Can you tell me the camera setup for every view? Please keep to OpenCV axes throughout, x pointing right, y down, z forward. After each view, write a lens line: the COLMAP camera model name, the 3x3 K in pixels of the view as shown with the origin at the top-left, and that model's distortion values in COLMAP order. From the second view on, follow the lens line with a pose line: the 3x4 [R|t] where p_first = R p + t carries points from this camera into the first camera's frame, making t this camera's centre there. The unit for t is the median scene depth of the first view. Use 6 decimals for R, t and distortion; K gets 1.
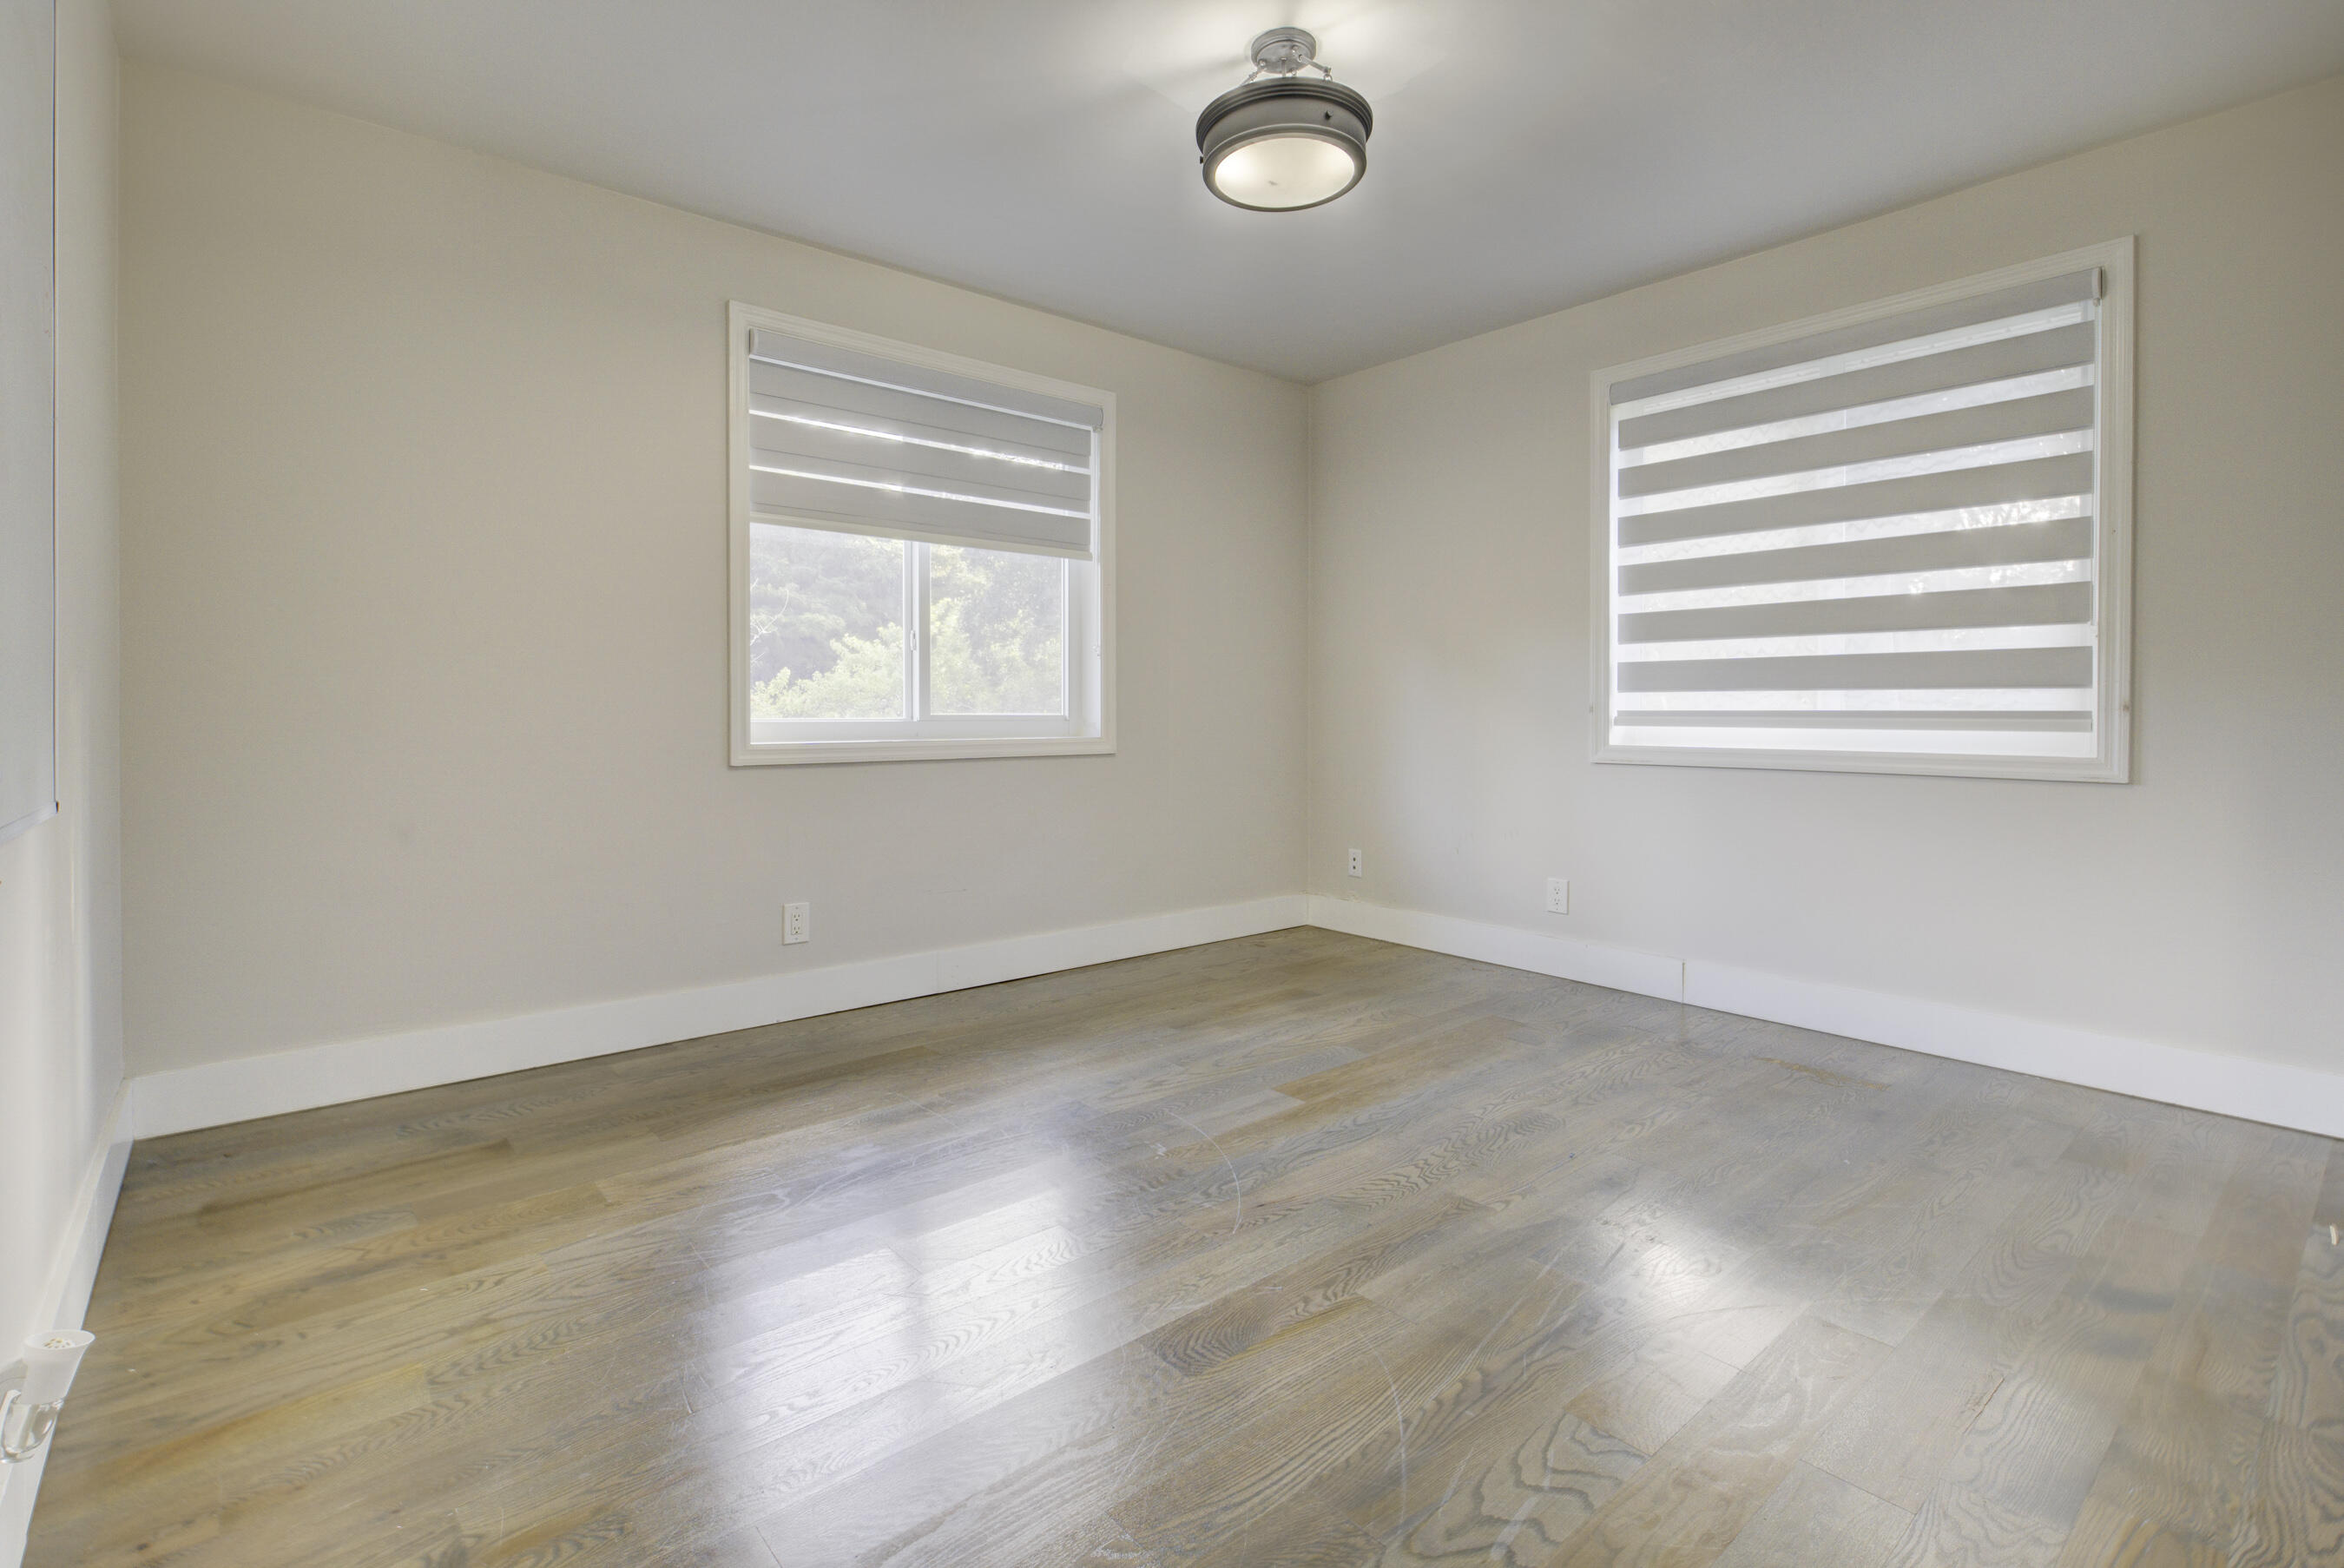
lens RADIAL K [[1090.4, 0, 1172.0], [0, 1090.4, 784.0], [0, 0, 1]] dist [0.001924, 0.000123]
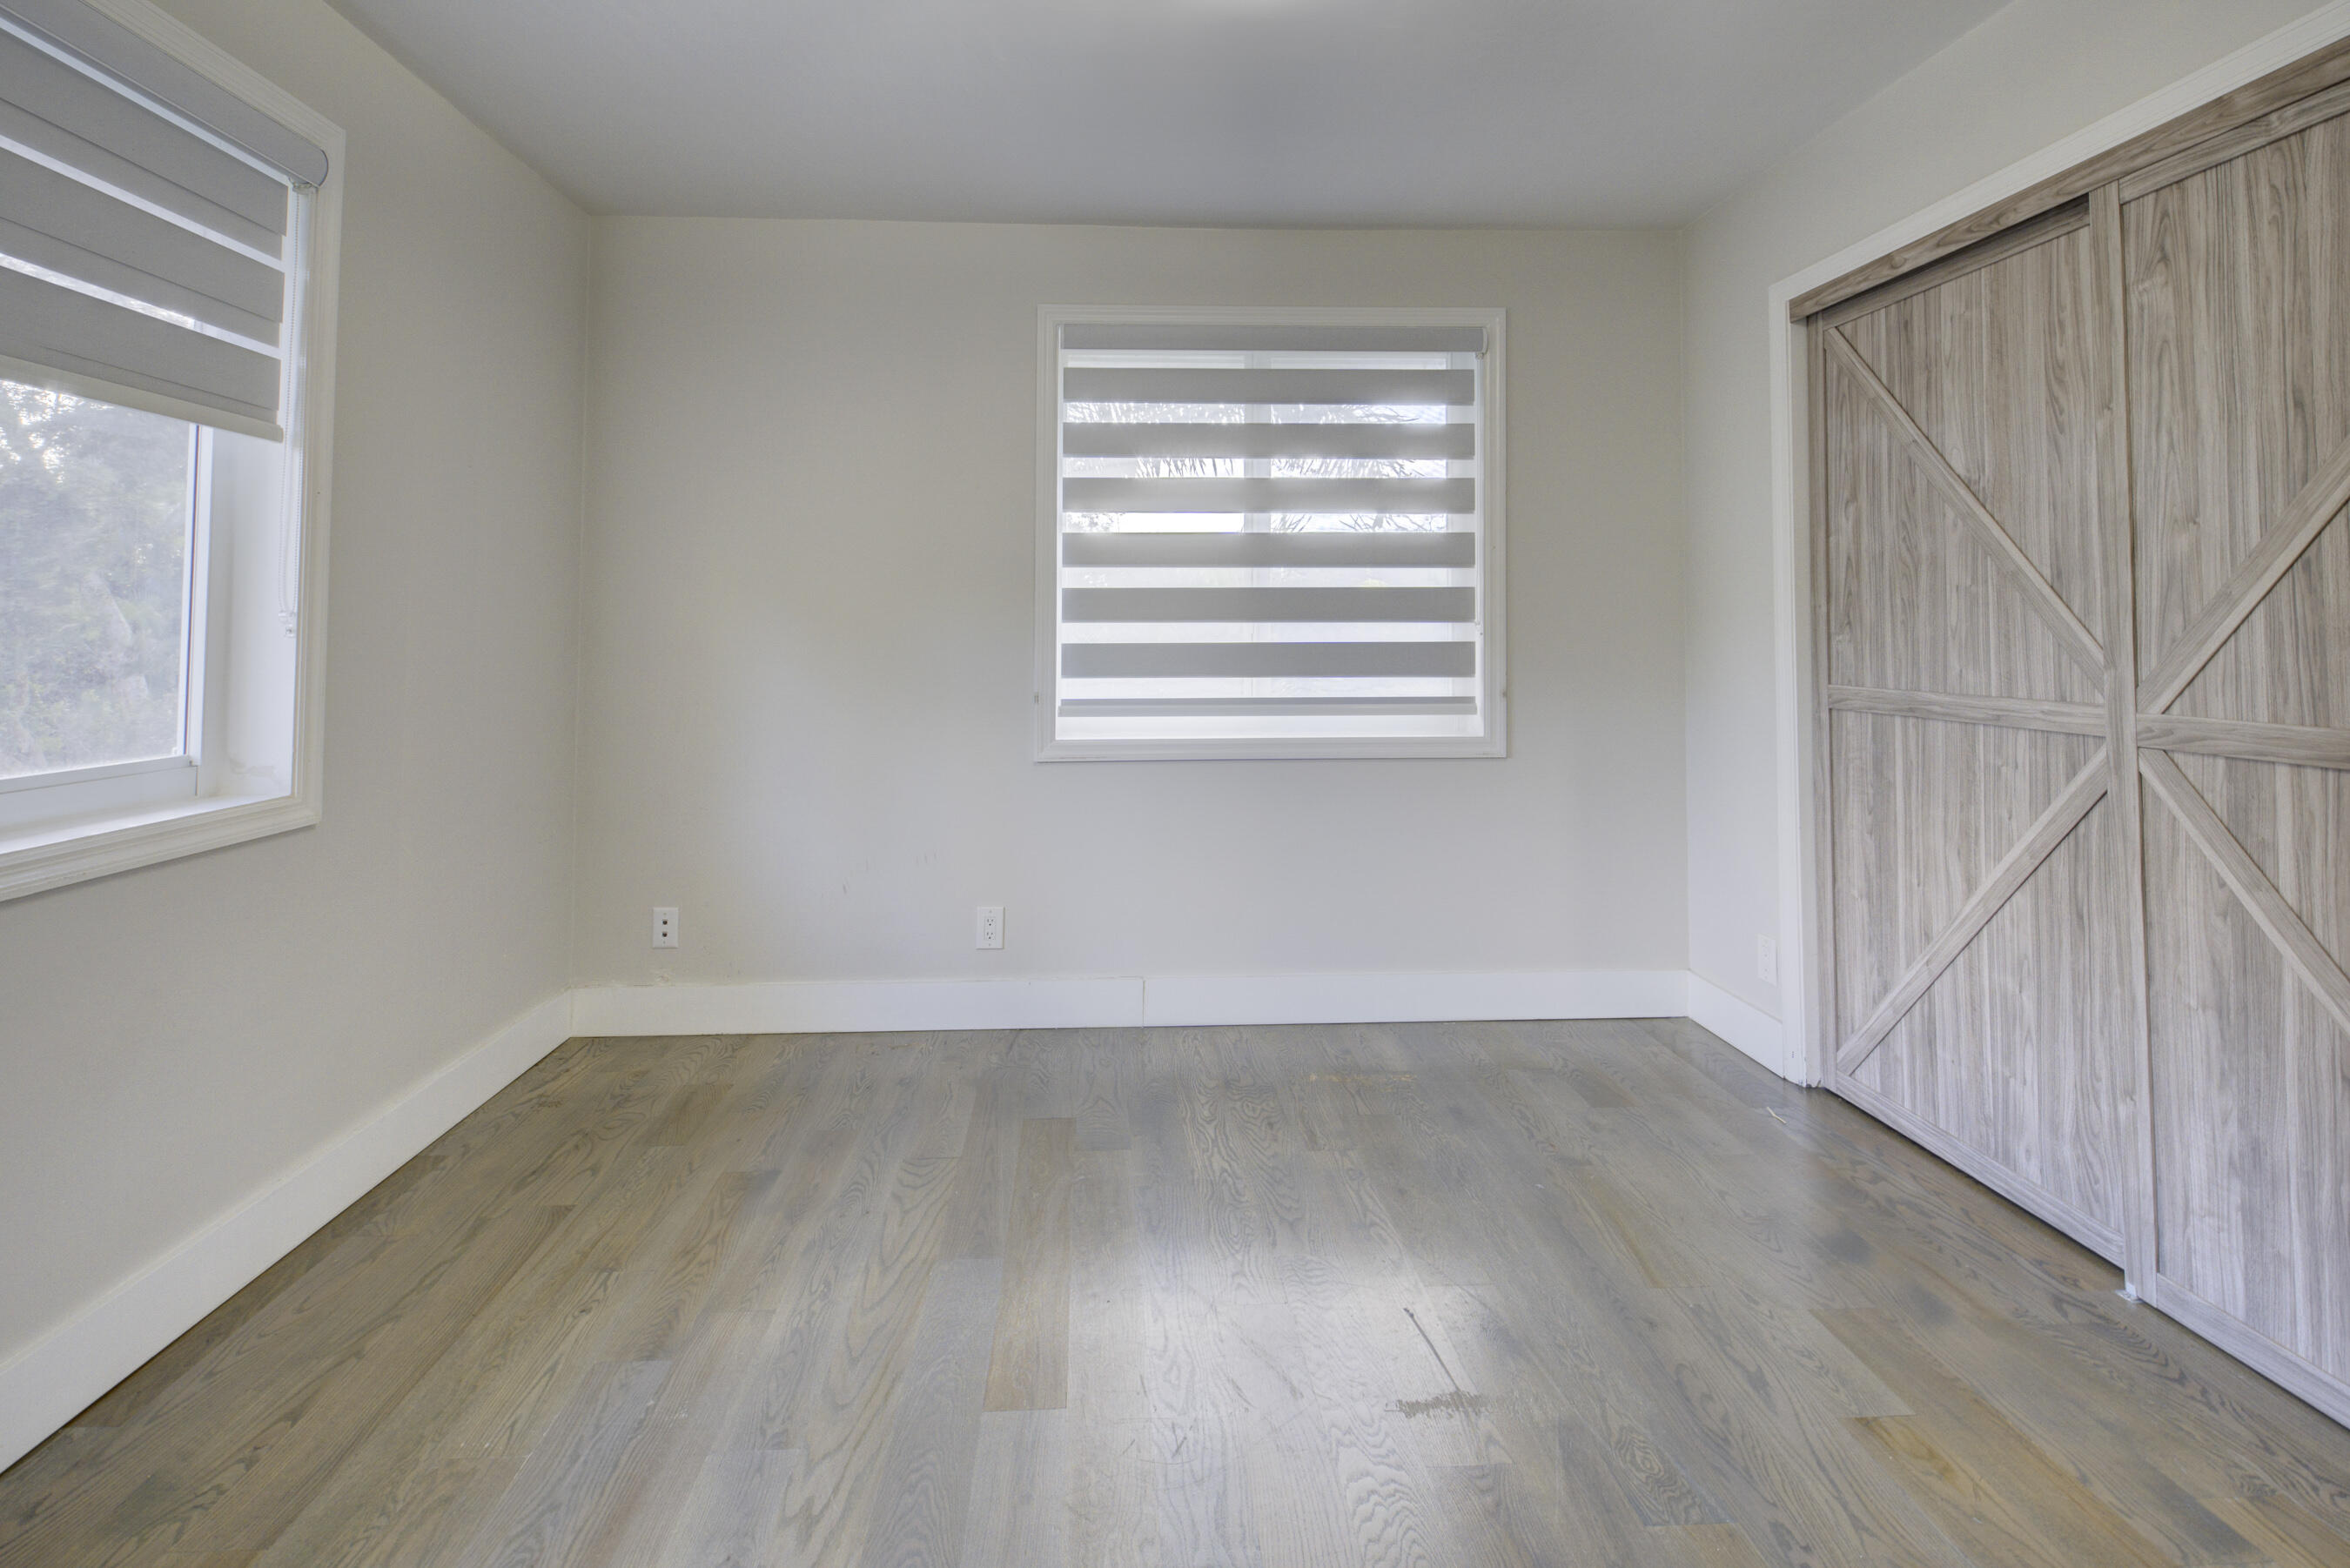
lens RADIAL K [[1130.3, 0, 1166.0], [0, 1130.3, 619.3], [0, 0, 1]] dist [0.003473, 0.000392]
pose [[0.609914, 0.010618, 0.792396, -0.247058], [0.055391, 0.996893, -0.055993, -0.075698], [-0.790529, 0.078042, 0.607432, 0.389842]]
